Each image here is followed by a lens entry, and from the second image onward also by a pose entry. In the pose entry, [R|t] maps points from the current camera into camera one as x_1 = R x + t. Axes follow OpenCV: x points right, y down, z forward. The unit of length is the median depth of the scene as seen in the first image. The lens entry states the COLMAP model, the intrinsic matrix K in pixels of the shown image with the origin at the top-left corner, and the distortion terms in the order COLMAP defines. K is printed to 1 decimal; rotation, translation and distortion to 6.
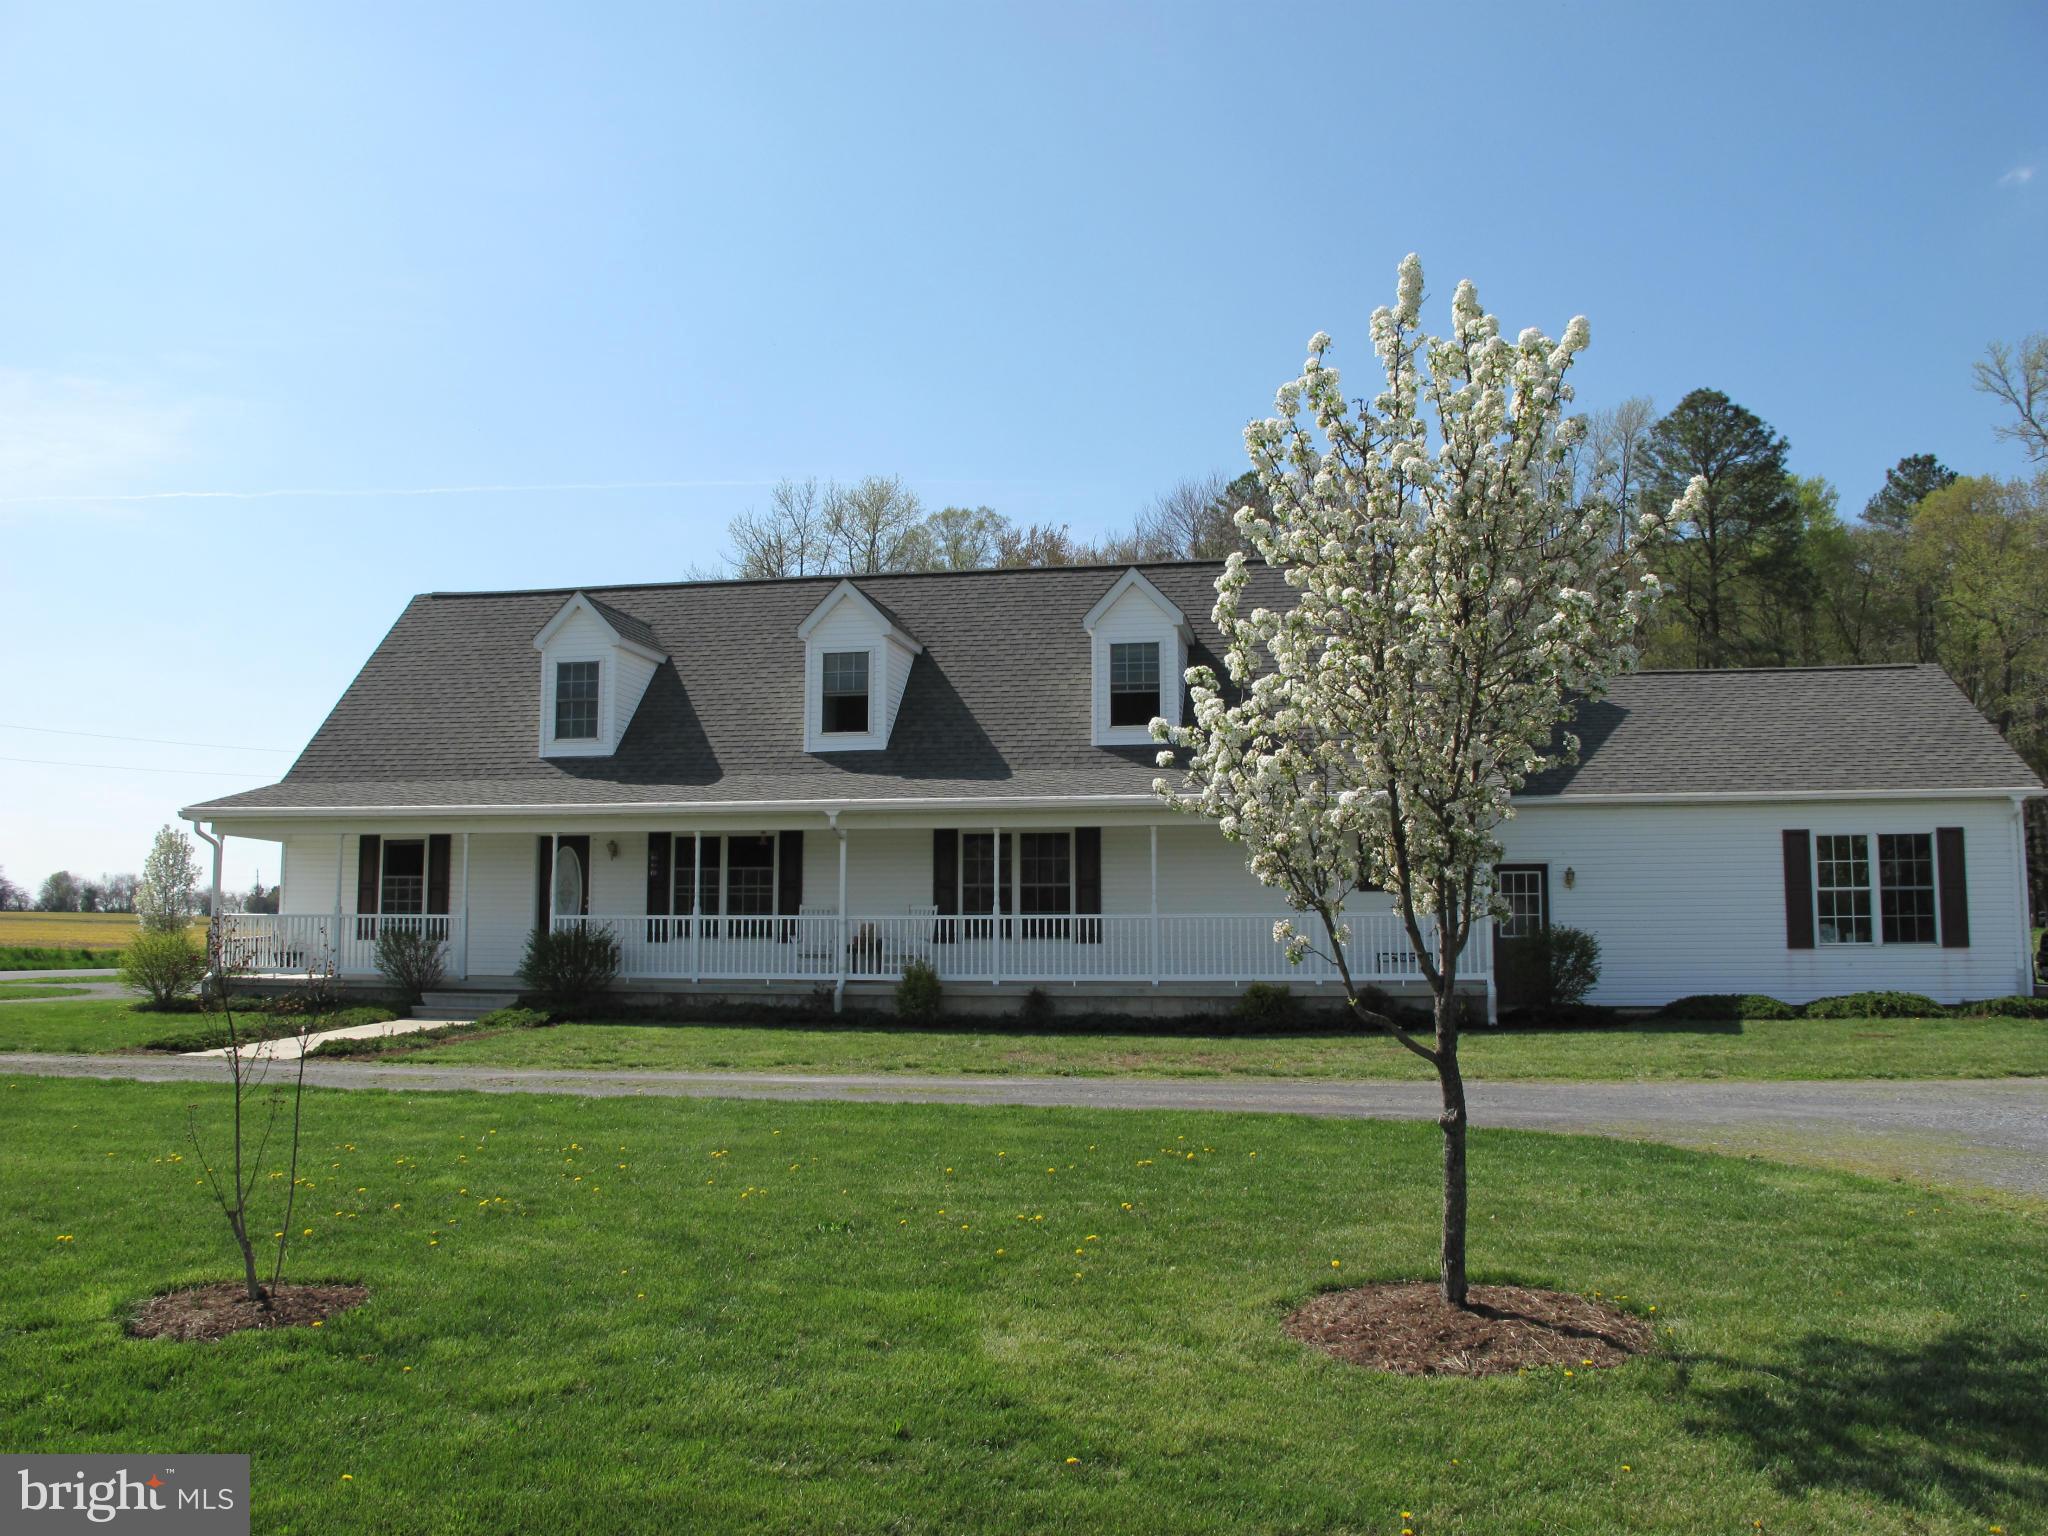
lens RADIAL K [[1718.0, 0, 1016.4], [0, 1718.0, 732.8], [0, 0, 1]] dist [-0.155603, 0.117146]
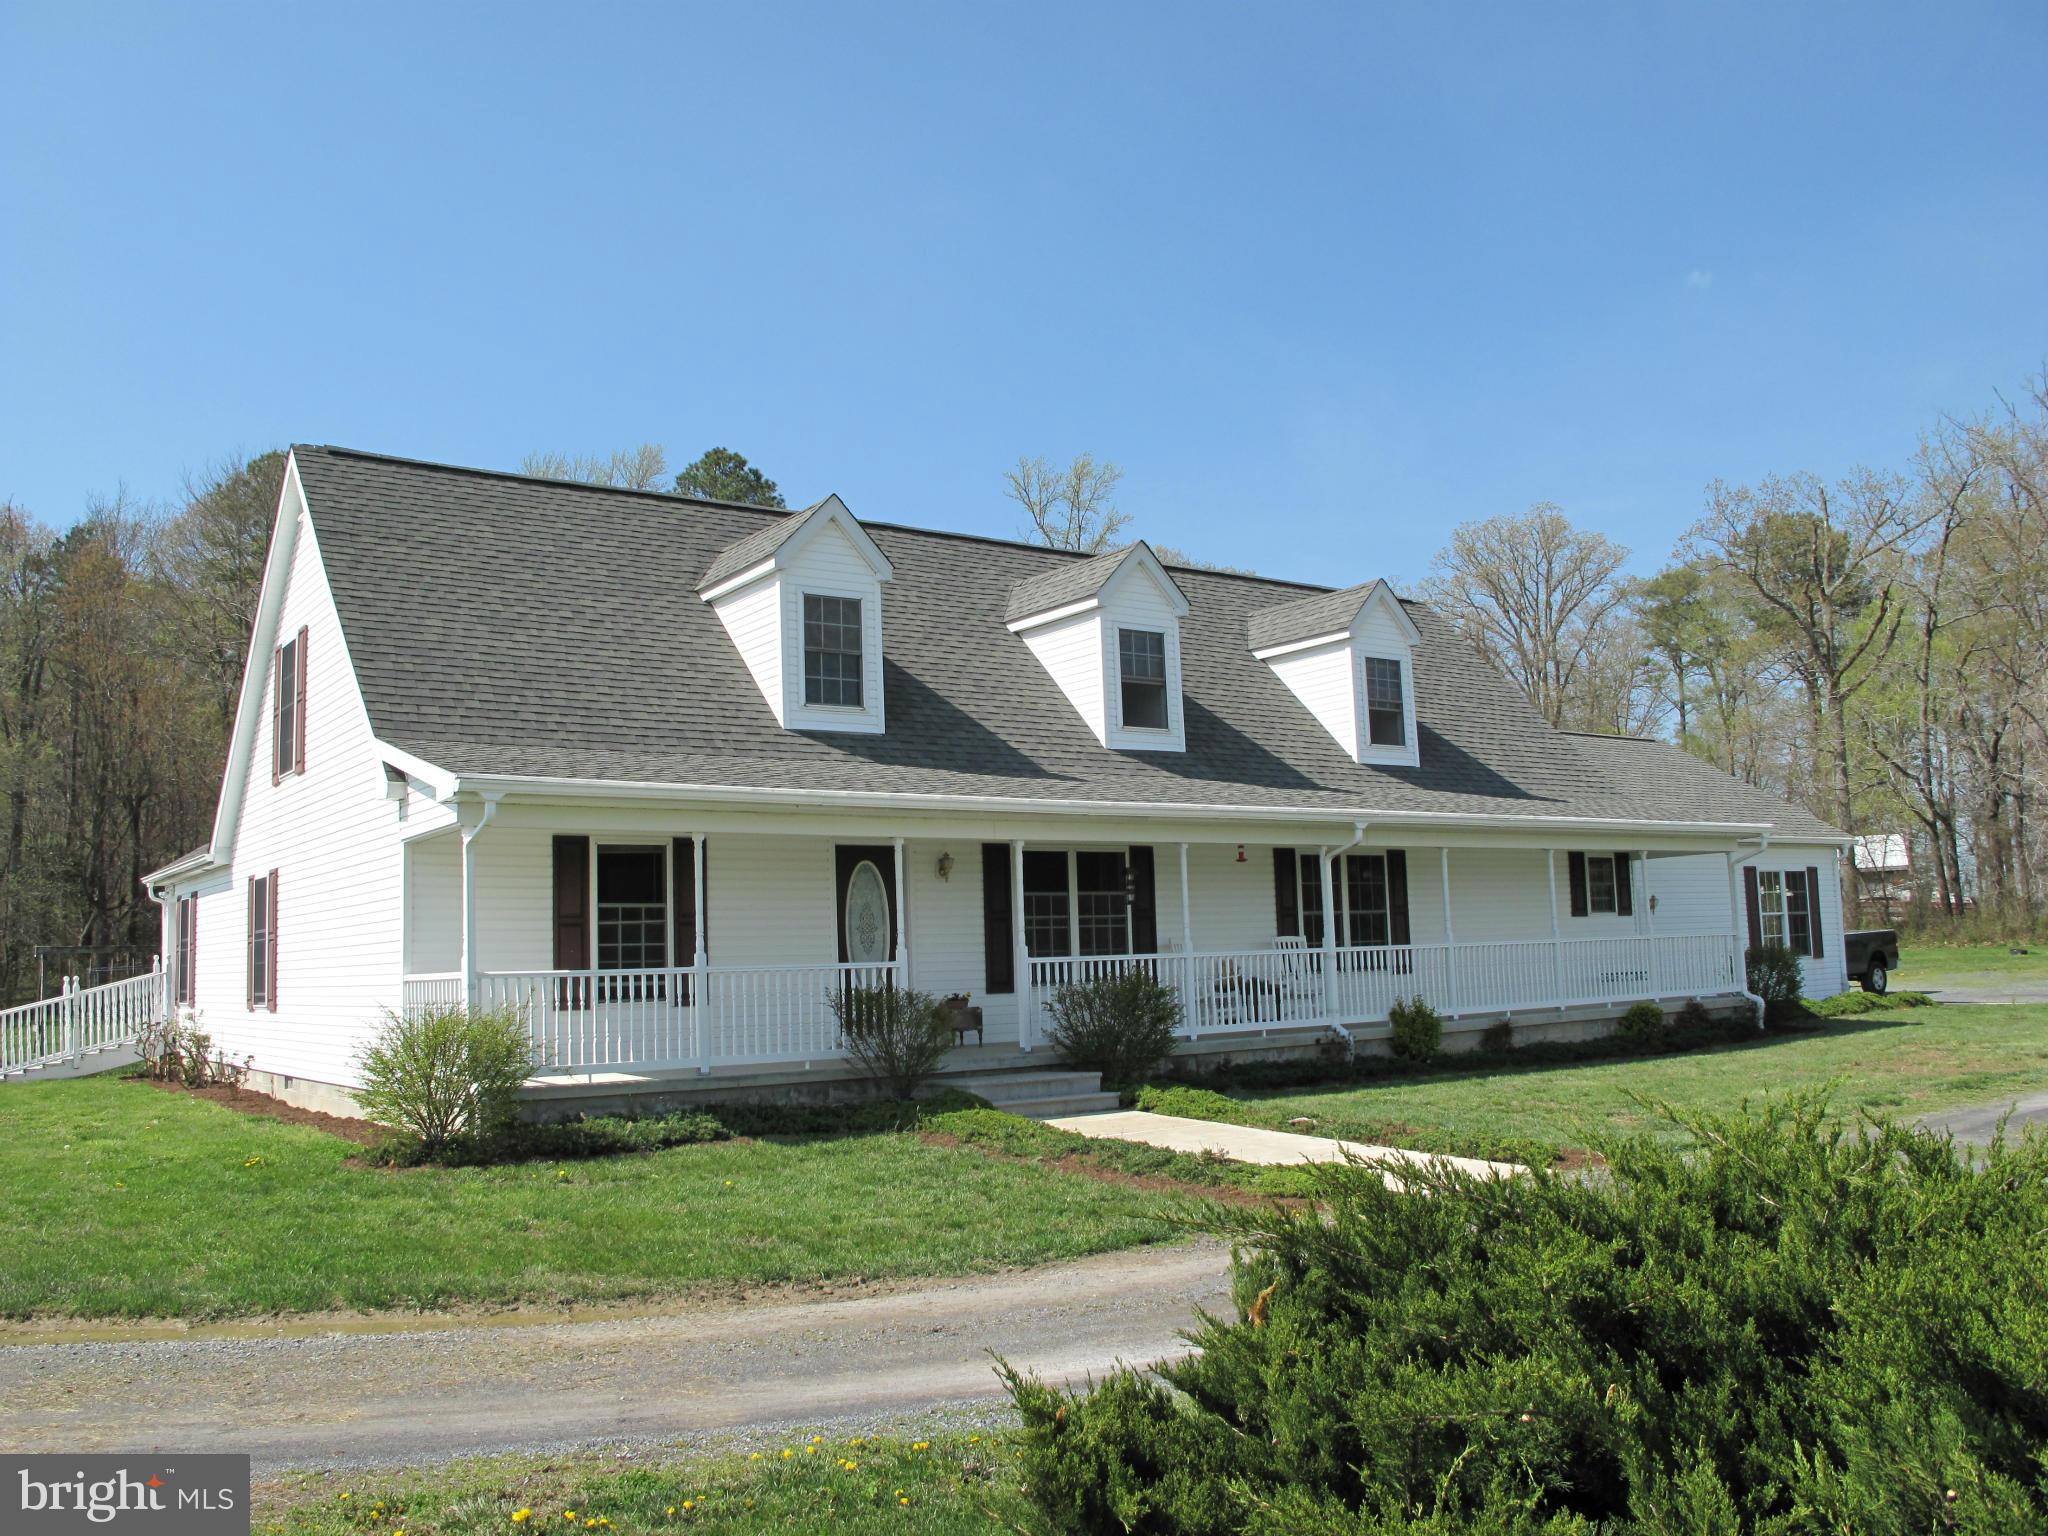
lens RADIAL K [[1795.7, 0, 1023.7], [0, 1795.7, 678.5], [0, 0, 1]] dist [-0.124545, 0.001399]
pose [[0.693308, 0.093655, 0.714530, -0.753717], [-0.045994, 0.995248, -0.085822, 0.053266], [-0.719172, 0.026637, 0.694321, 0.457039]]
